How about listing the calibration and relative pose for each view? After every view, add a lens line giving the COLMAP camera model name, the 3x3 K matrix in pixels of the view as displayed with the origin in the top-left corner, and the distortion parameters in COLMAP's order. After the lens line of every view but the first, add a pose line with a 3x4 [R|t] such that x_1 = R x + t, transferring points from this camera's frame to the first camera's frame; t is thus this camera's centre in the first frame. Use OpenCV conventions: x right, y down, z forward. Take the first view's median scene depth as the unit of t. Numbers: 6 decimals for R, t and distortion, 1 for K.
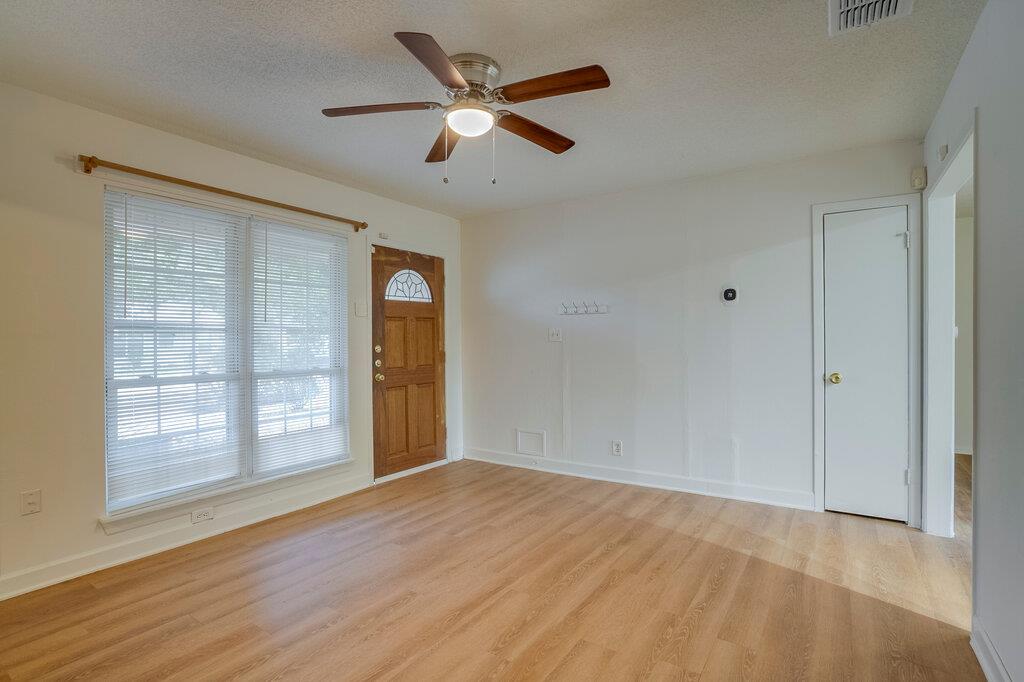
lens RADIAL K [[492.6, 0, 508.5], [0, 492.6, 338.3], [0, 0, 1]] dist [-0.031188, 0.002191]
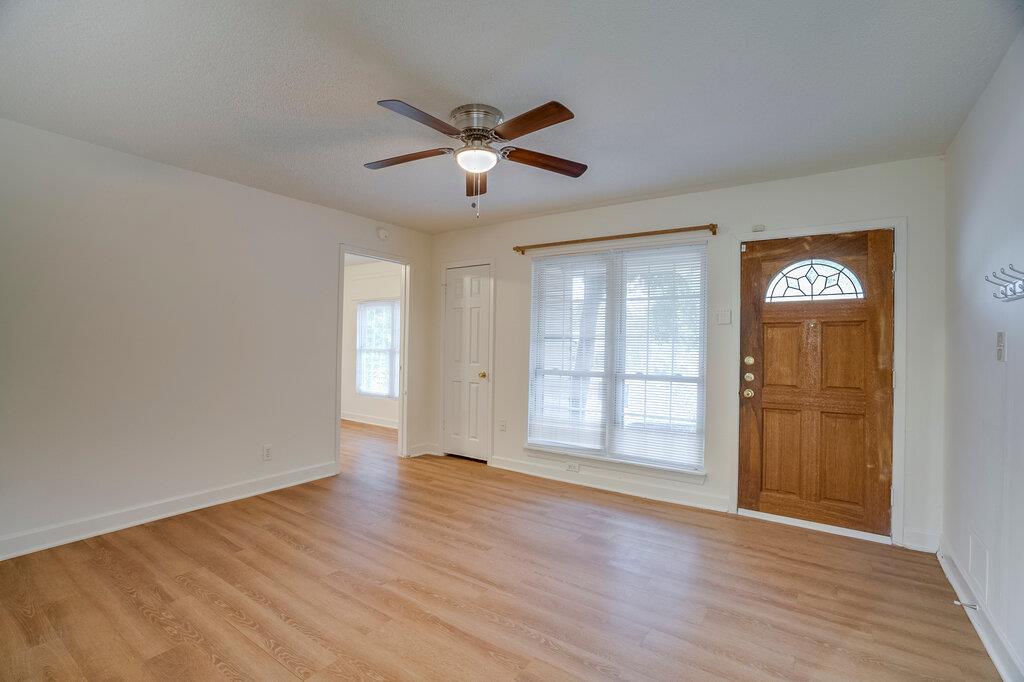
lens RADIAL K [[467.1, 0, 513.5], [0, 467.1, 340.3], [0, 0, 1]] dist [-0.037602, 0.004568]
pose [[-0.000367, -0.004227, -0.999991, 0.618771], [-0.013578, 0.999899, -0.004222, -0.006072], [0.999908, 0.013576, -0.000424, 0.656276]]
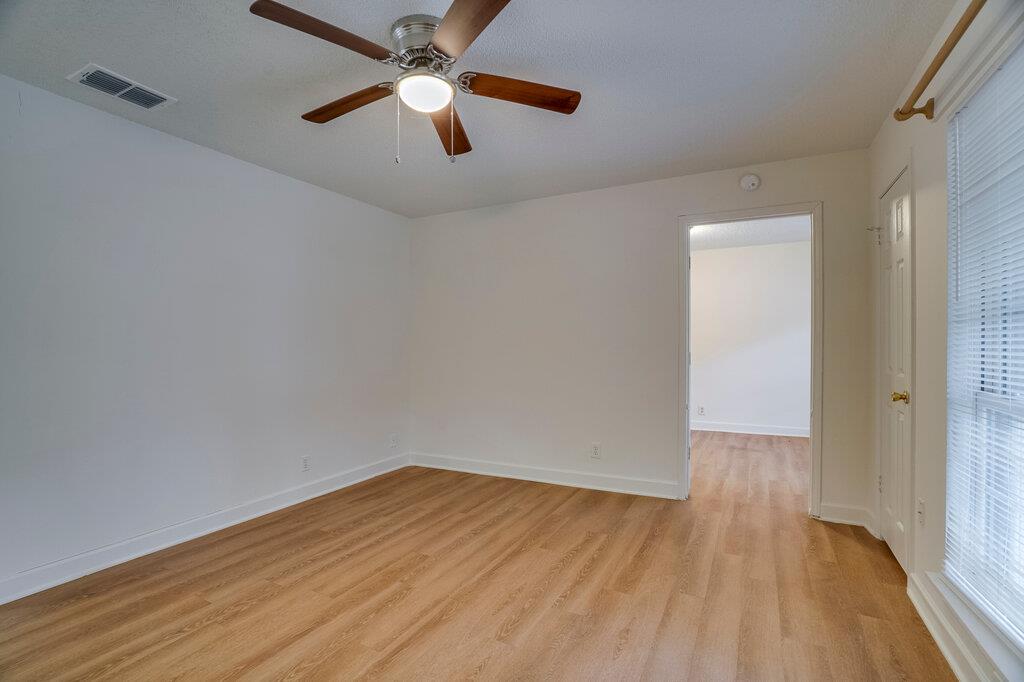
lens RADIAL K [[467.1, 0, 514.7], [0, 467.1, 349.2], [0, 0, 1]] dist [-0.037602, 0.004568]
pose [[-0.992438, 0.009895, -0.122350, -0.078377], [0.009158, 0.999936, 0.006581, 0.011018], [0.122407, 0.005411, -0.992465, 1.107037]]
